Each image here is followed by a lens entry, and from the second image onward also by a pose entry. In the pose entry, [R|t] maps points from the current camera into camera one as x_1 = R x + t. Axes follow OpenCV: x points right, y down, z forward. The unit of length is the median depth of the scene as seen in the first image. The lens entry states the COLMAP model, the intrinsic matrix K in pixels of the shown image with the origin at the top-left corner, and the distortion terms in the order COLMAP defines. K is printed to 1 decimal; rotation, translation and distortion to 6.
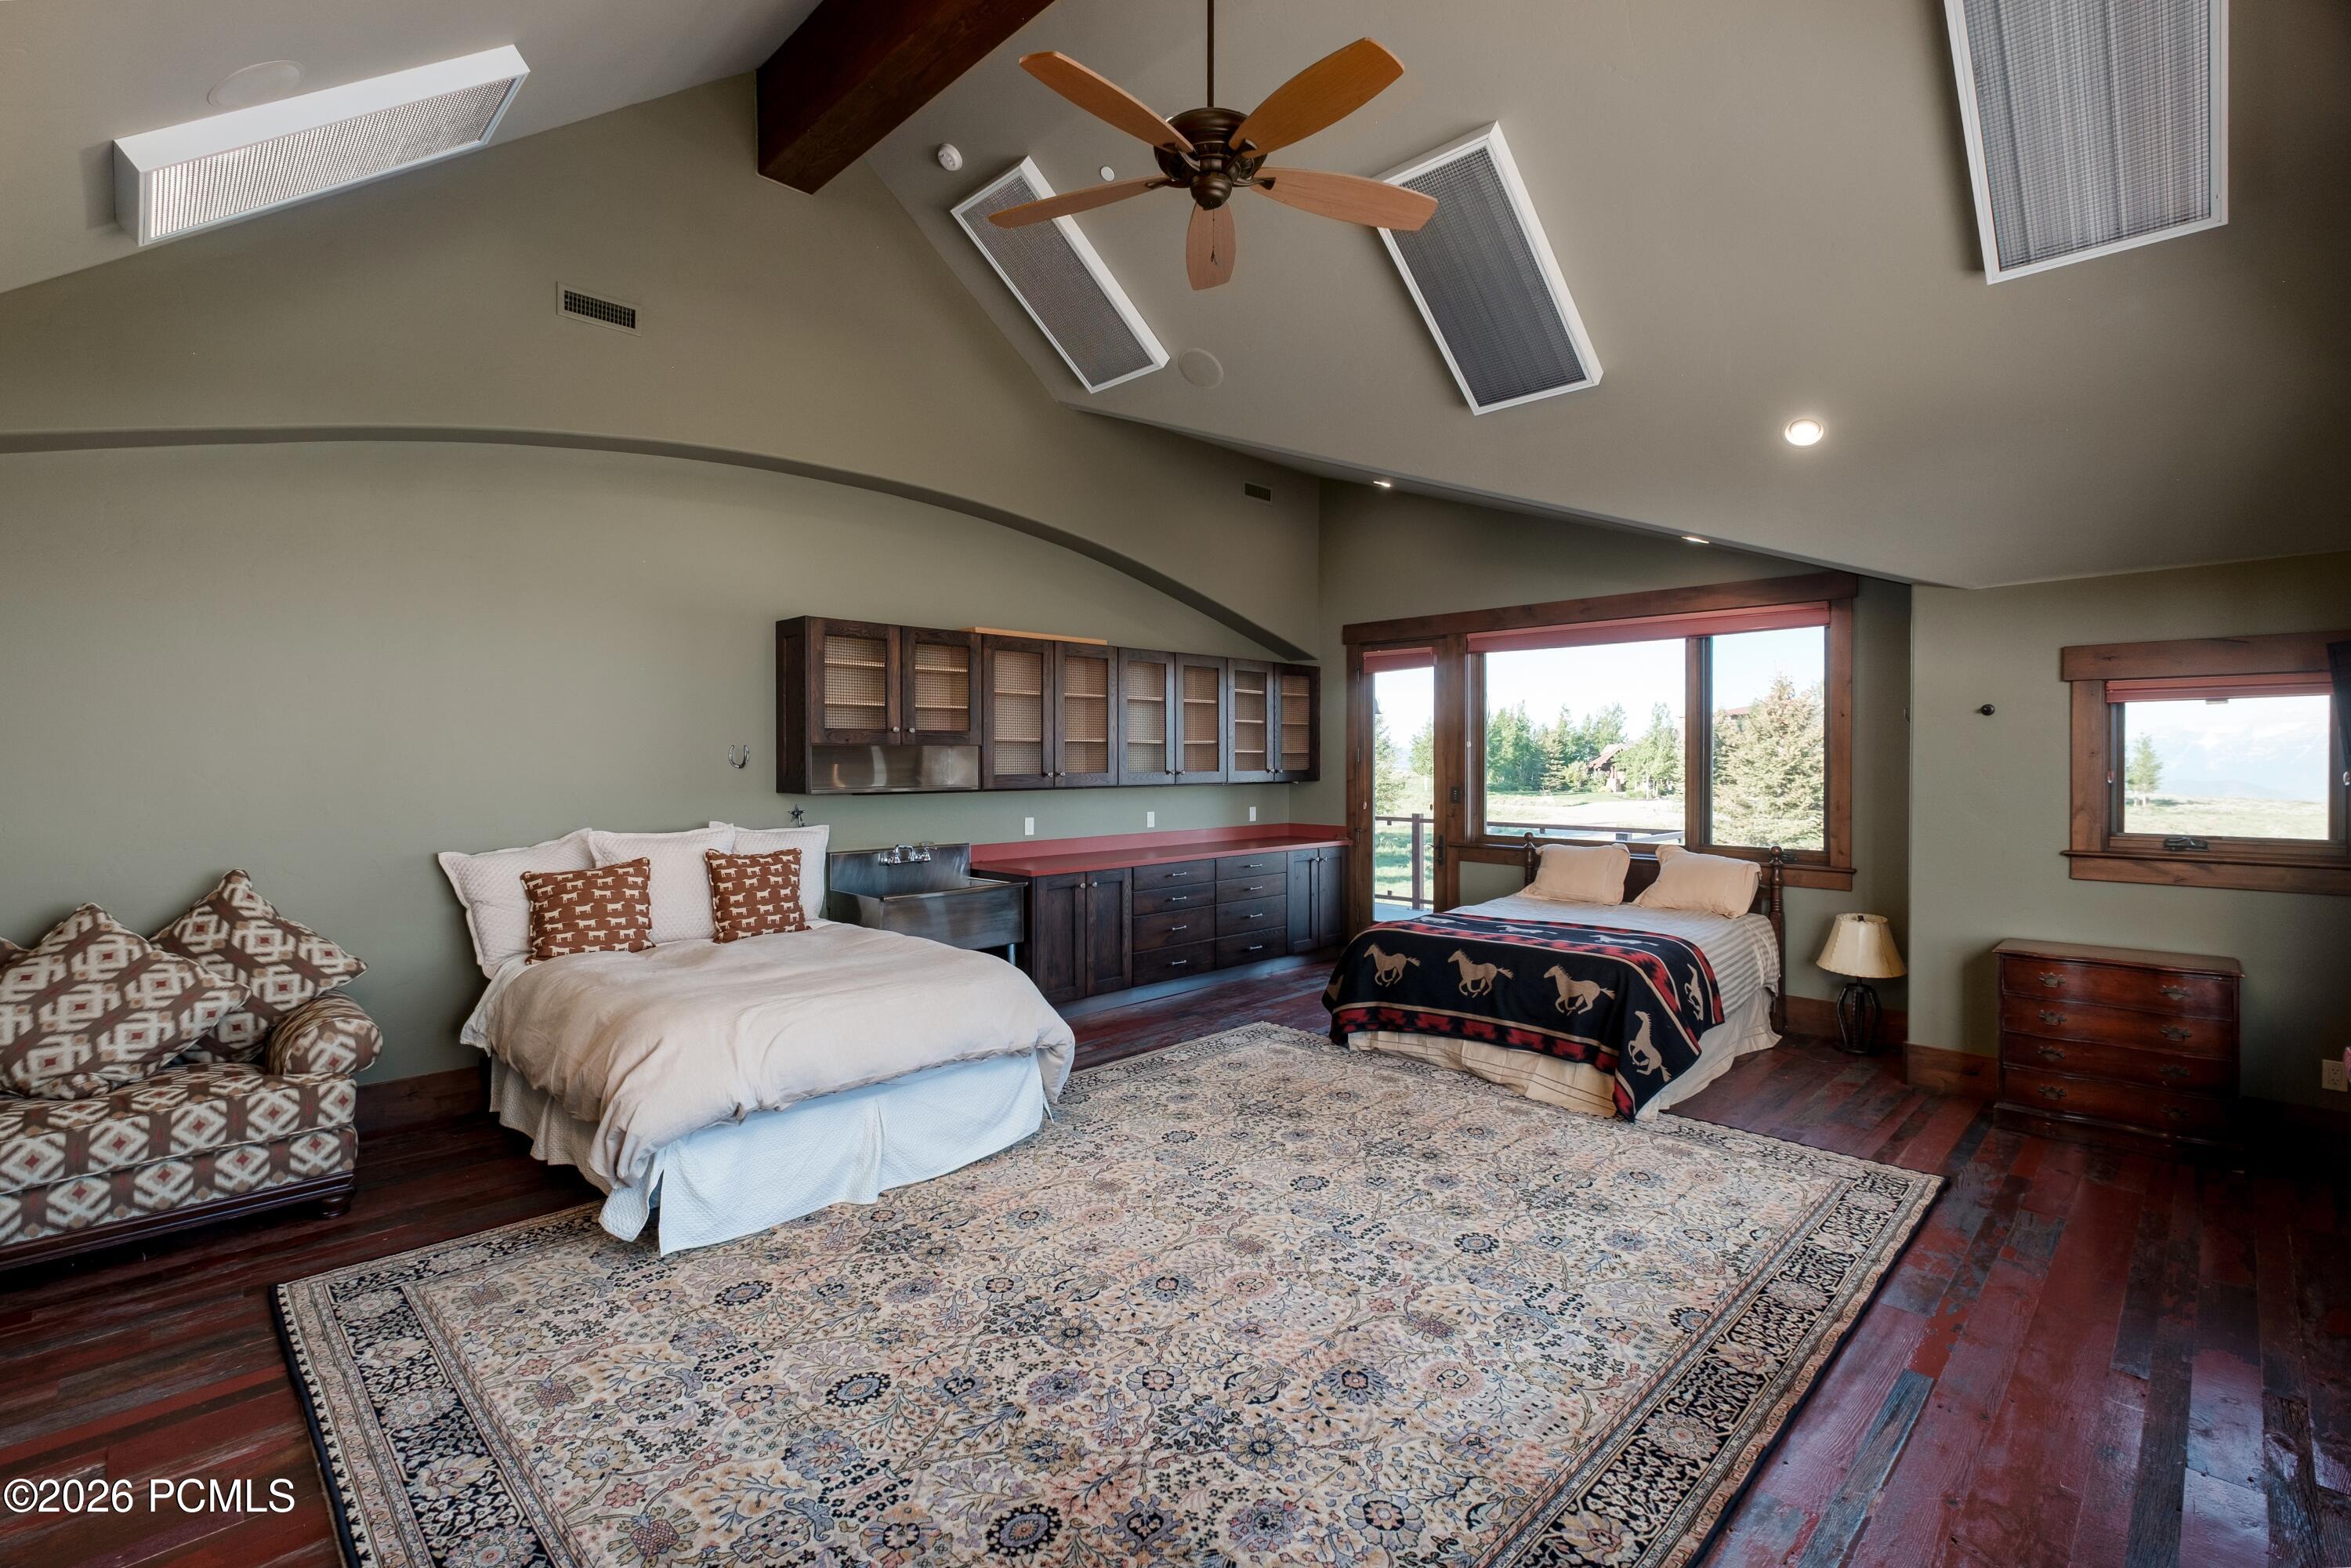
lens RADIAL K [[1039.7, 0, 1129.3], [0, 1039.7, 759.9], [0, 0, 1]] dist [-0.001658, -0.000210]
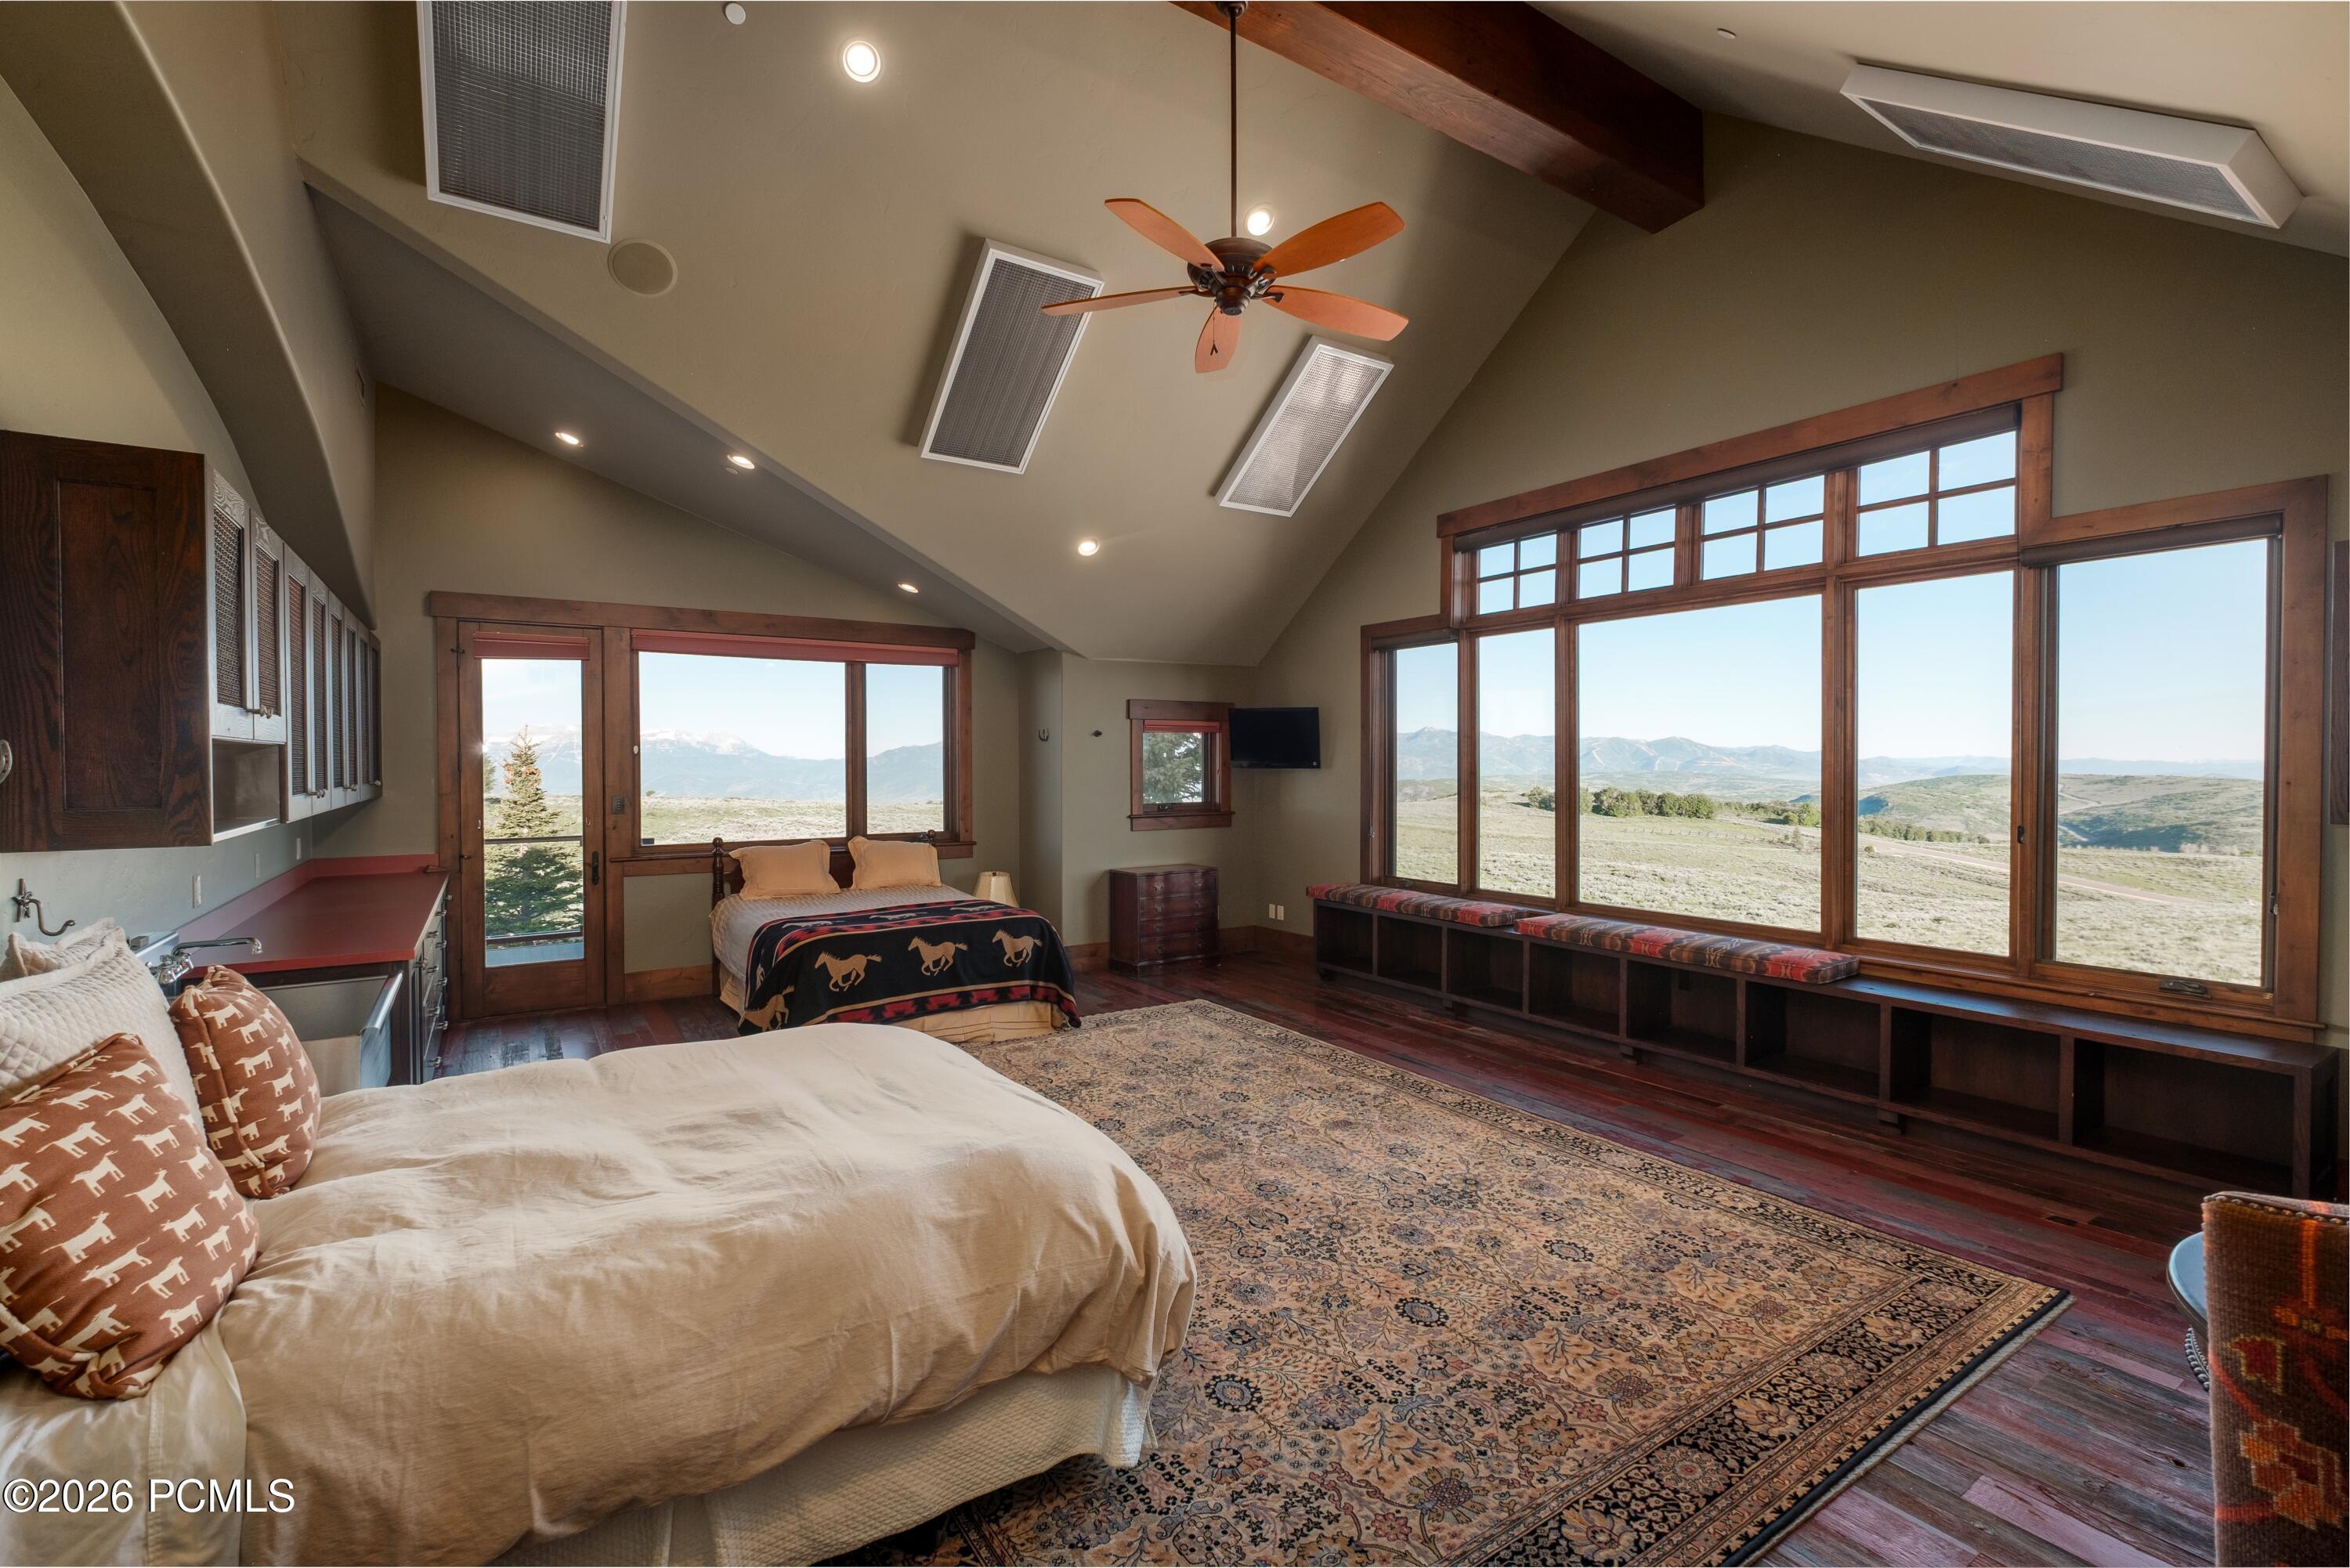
lens RADIAL K [[1039.2, 0, 1169.2], [0, 1039.2, 772.4], [0, 0, 1]] dist [-0.001658, -0.000210]
pose [[0.191833, -0.012643, 0.981346, -0.787876], [0.006115, 0.999913, 0.011687, -0.004788], [-0.981409, 0.003759, 0.191894, 0.576251]]
